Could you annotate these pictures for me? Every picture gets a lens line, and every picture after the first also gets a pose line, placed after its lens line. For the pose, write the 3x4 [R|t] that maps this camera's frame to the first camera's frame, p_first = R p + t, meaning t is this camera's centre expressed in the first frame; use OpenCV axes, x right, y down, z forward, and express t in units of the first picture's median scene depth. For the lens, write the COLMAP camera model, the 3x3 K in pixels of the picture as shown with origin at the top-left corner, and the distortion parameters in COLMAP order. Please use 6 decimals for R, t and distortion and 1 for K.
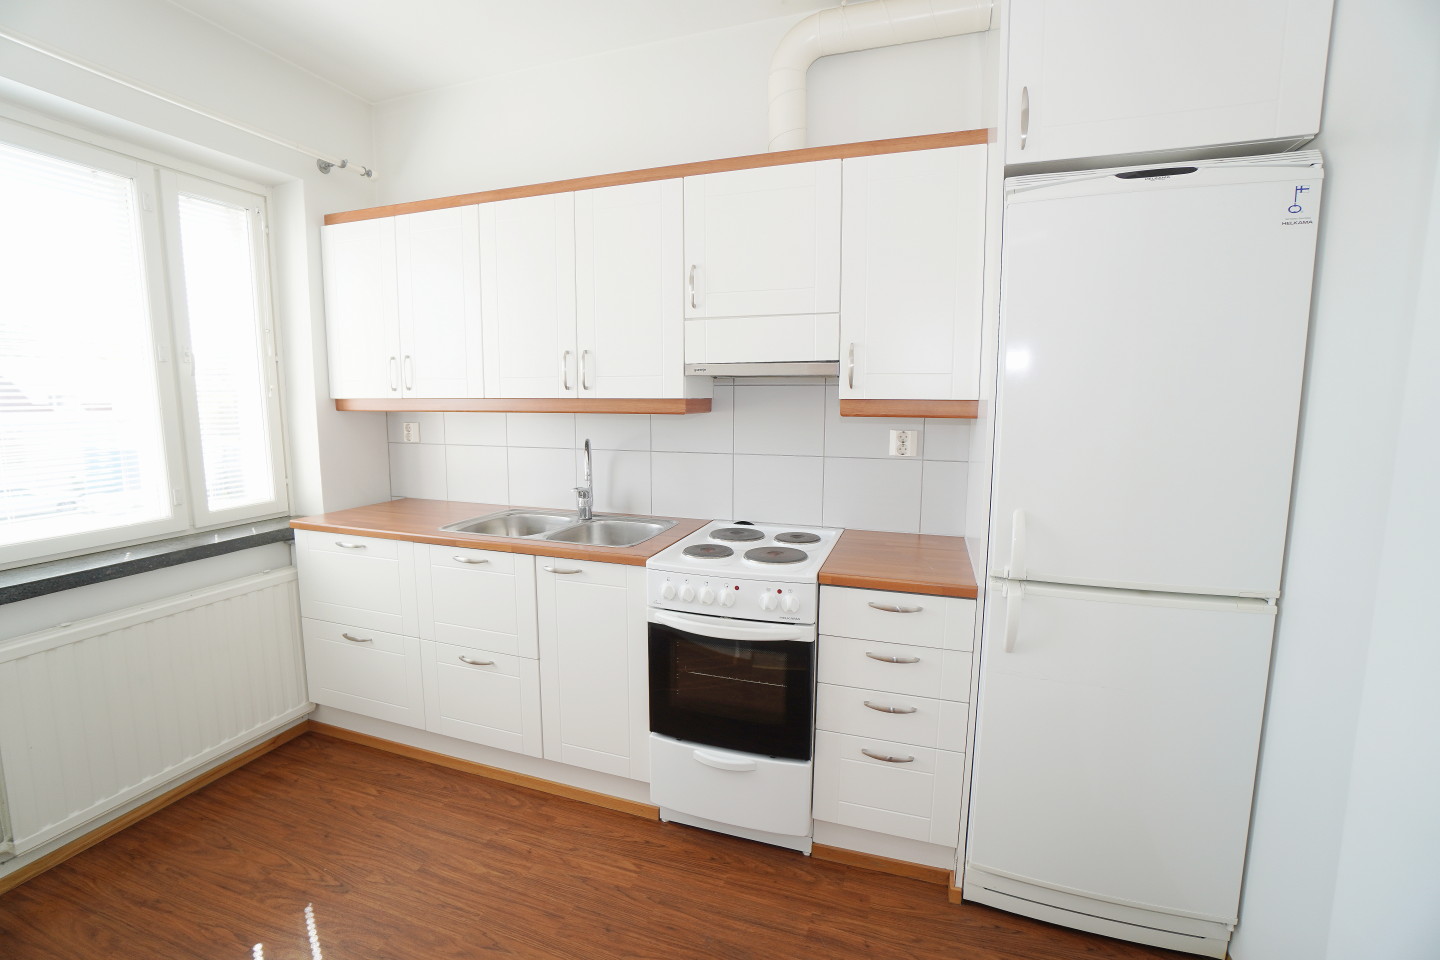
lens RADIAL K [[629.2, 0, 707.4], [0, 629.2, 471.5], [0, 0, 1]] dist [-0.067313, 0.024675]
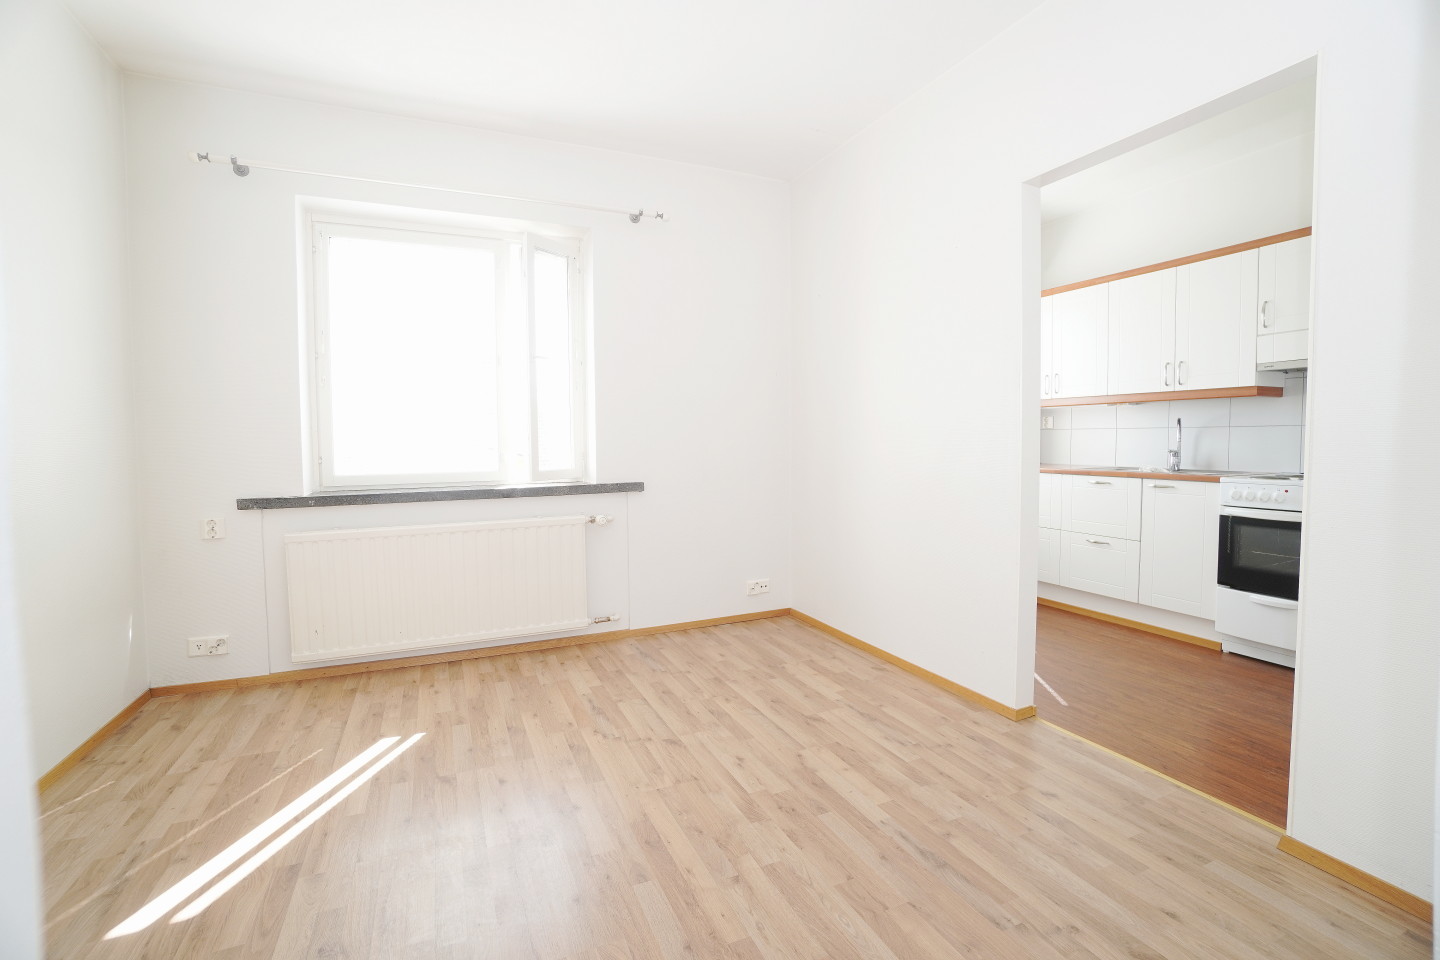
lens RADIAL K [[629.2, 0, 707.4], [0, 629.2, 471.5], [0, 0, 1]] dist [-0.067313, 0.024675]
pose [[0.681399, 0.030293, -0.731285, 0.139355], [-0.076728, 0.996594, -0.030211, 0.246770], [0.727879, 0.076696, 0.681403, -1.003591]]
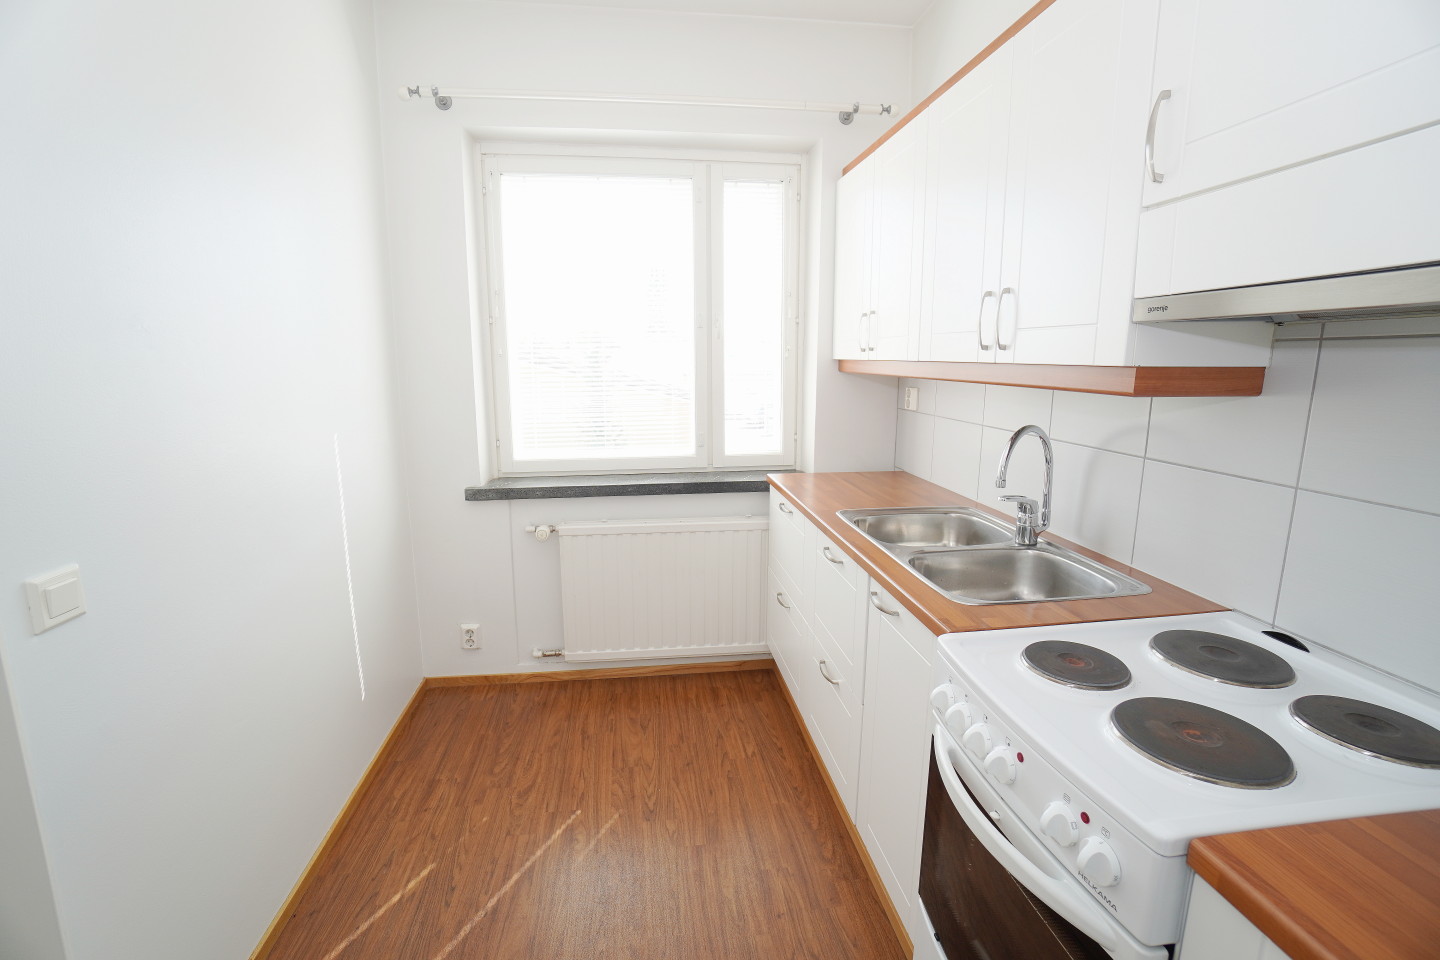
lens RADIAL K [[634.6, 0, 719.8], [0, 634.6, 470.0], [0, 0, 1]] dist [-0.066563, 0.025627]
pose [[0.450964, 0.156635, -0.878691, 0.275524], [-0.106545, 0.986888, 0.121242, -0.057311], [0.886160, 0.038944, 0.461739, 0.464680]]
